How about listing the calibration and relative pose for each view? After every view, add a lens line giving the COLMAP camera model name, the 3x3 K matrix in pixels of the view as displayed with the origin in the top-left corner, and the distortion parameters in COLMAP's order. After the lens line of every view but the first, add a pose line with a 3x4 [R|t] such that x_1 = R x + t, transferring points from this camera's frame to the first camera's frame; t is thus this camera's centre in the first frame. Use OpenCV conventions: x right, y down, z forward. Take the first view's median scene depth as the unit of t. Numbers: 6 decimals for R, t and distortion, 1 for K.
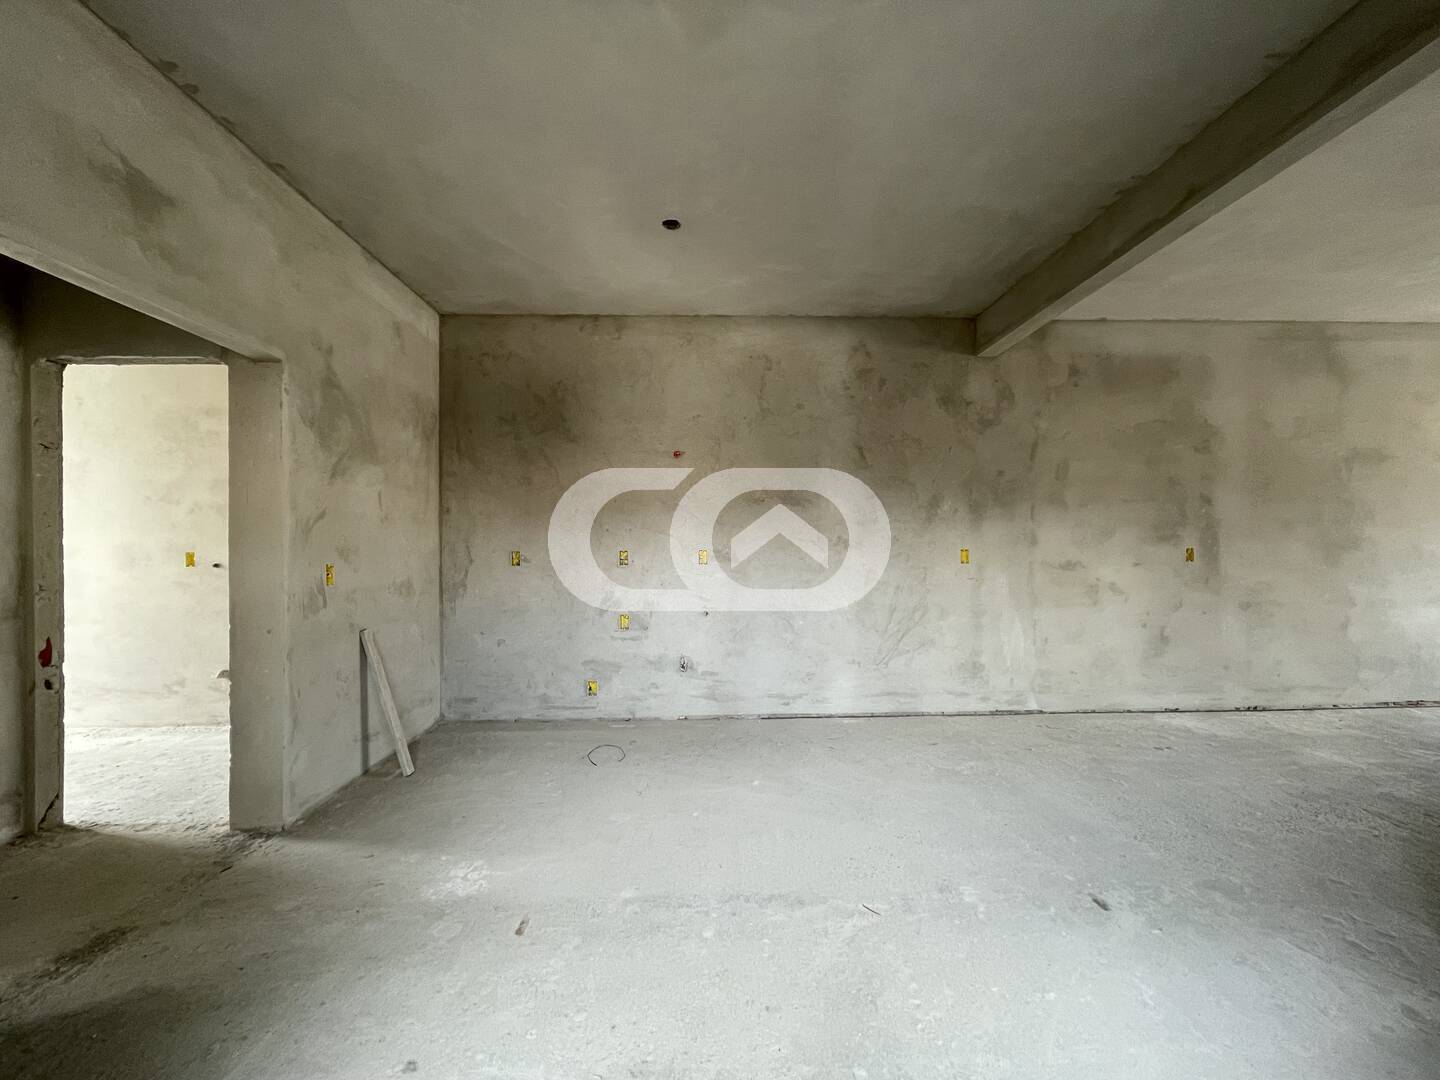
lens RADIAL K [[590.3, 0, 717.2], [0, 590.3, 543.3], [0, 0, 1]] dist [0.000077, -0.001016]
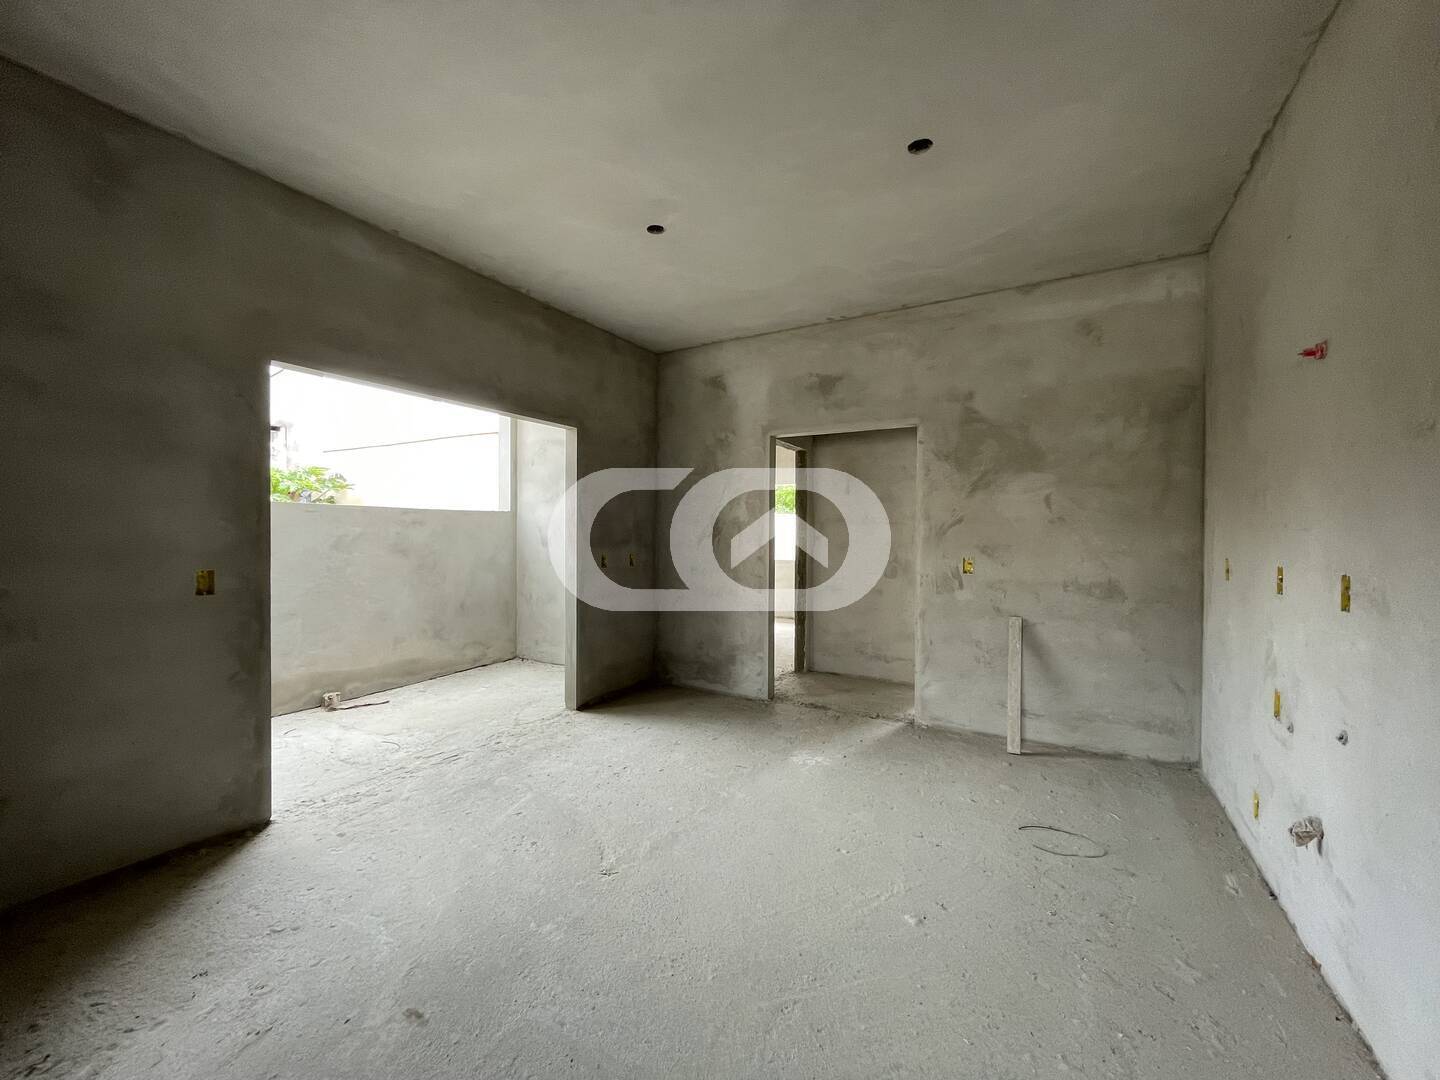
lens RADIAL K [[590.3, 0, 719.4], [0, 590.3, 538.9], [0, 0, 1]] dist [0.000077, -0.001016]
pose [[-0.527066, 0.011388, -0.849748, 0.630876], [-0.001480, 0.999896, 0.014318, -0.020653], [0.849823, 0.008804, -0.526995, 1.008351]]
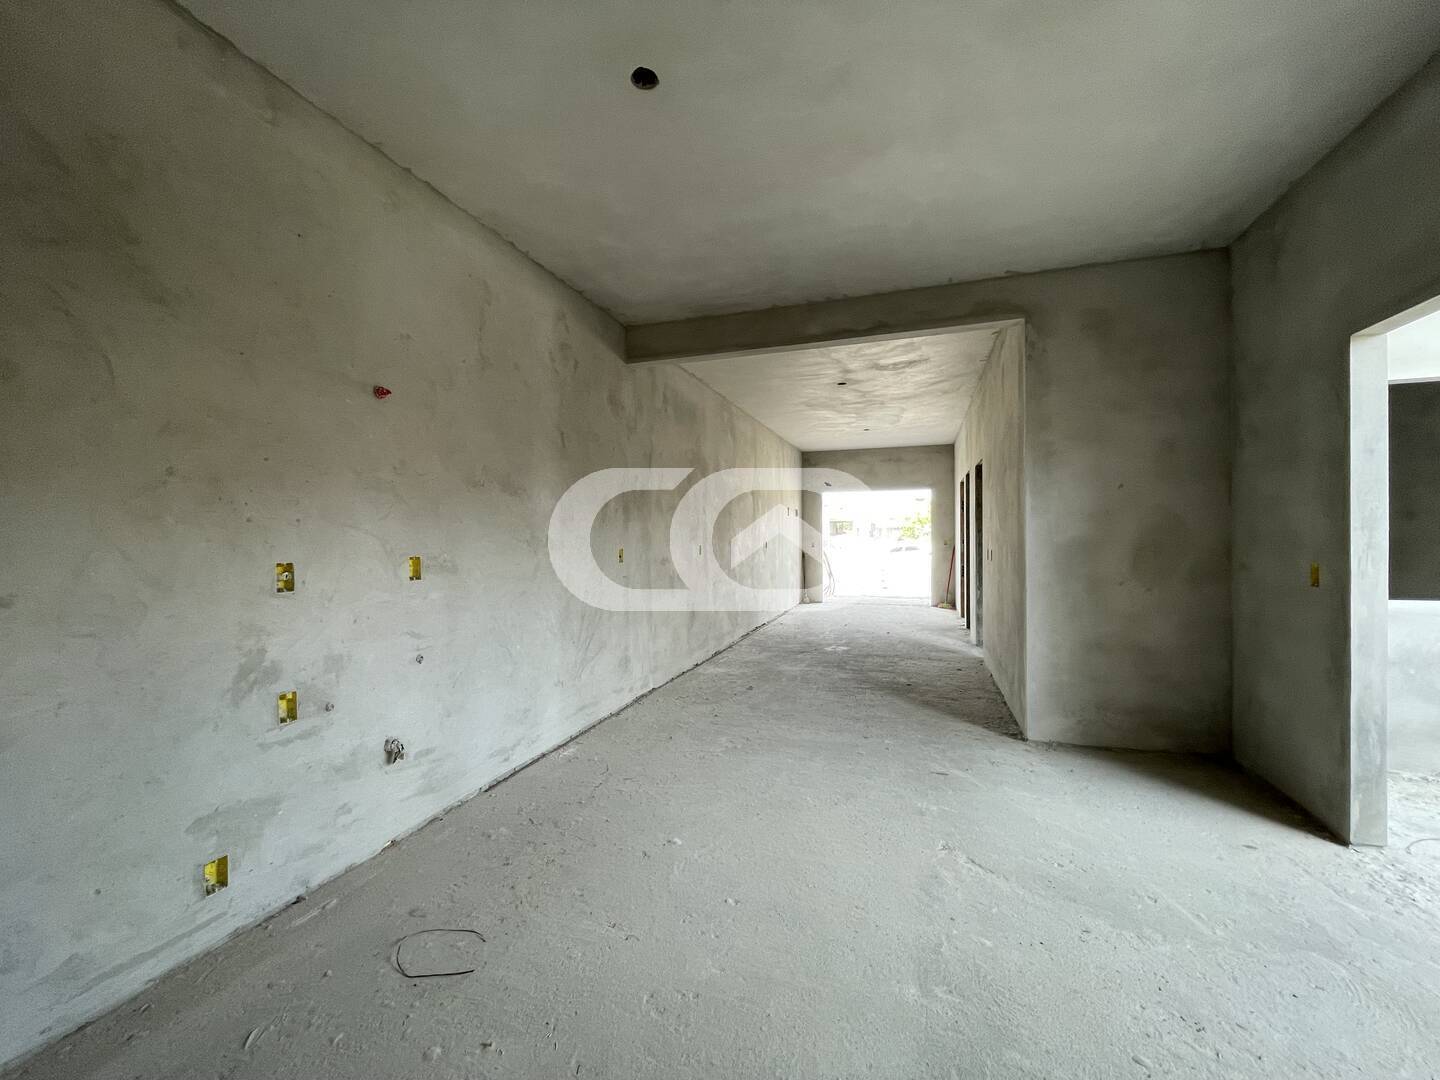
lens RADIAL K [[590.3, 0, 722.9], [0, 590.3, 543.2], [0, 0, 1]] dist [0.000077, -0.001016]
pose [[0.345244, -0.005968, 0.938494, -0.582505], [0.003690, 0.999981, 0.005002, -0.005468], [-0.938506, 0.001736, 0.345260, 0.575190]]
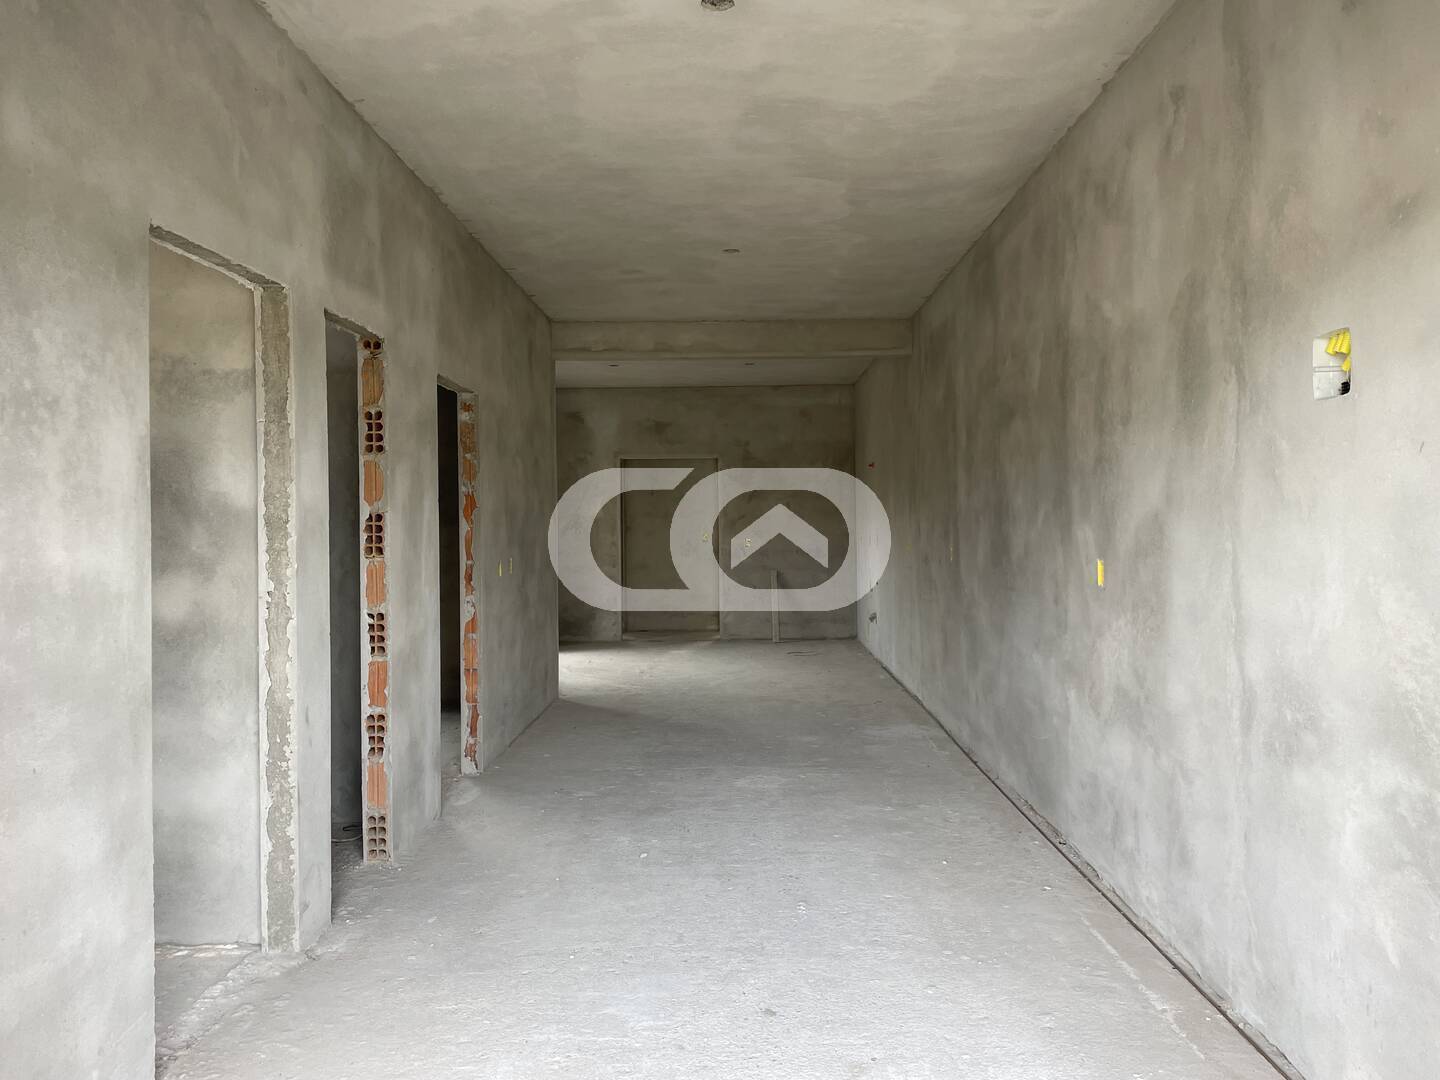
lens RADIAL K [[1087.4, 0, 724.1], [0, 1087.4, 537.3], [0, 0, 1]] dist [0.030573, -0.002338]
pose [[-0.061167, 0.012575, -0.998048, 2.922356], [0.015063, 0.999818, 0.011674, -0.012484], [0.998014, -0.014320, -0.061345, 0.958879]]
